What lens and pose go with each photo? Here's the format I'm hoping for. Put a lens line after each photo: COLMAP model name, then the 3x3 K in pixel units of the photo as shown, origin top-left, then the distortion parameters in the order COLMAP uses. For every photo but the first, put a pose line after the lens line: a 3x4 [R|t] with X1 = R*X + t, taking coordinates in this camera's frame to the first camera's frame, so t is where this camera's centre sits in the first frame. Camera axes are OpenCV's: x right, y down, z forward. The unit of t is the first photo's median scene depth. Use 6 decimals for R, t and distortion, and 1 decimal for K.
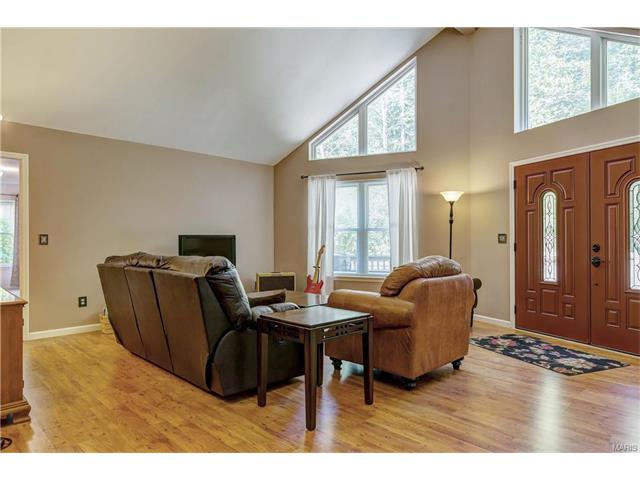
lens RADIAL K [[420.8, 0, 320.9], [0, 420.8, 241.2], [0, 0, 1]] dist [0.001233, -0.000154]
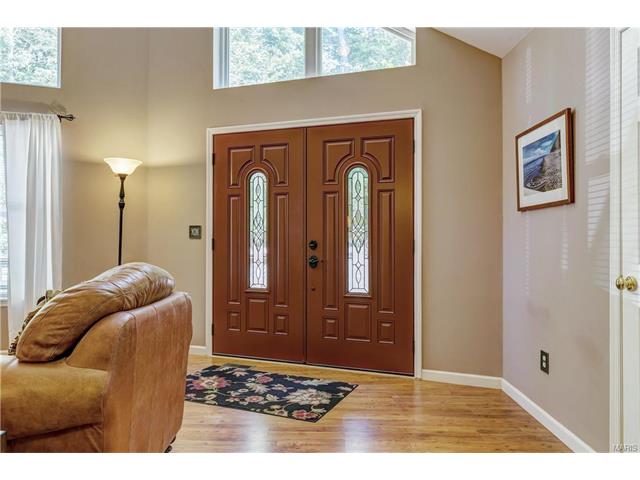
lens RADIAL K [[474.8, 0, 321.7], [0, 474.8, 232.1], [0, 0, 1]] dist [0.010235, -0.006742]
pose [[0.709090, 0.010807, 0.705036, 0.013692], [-0.005355, 0.999936, -0.009942, 0.000483], [-0.705098, 0.003274, 0.709102, 0.330256]]
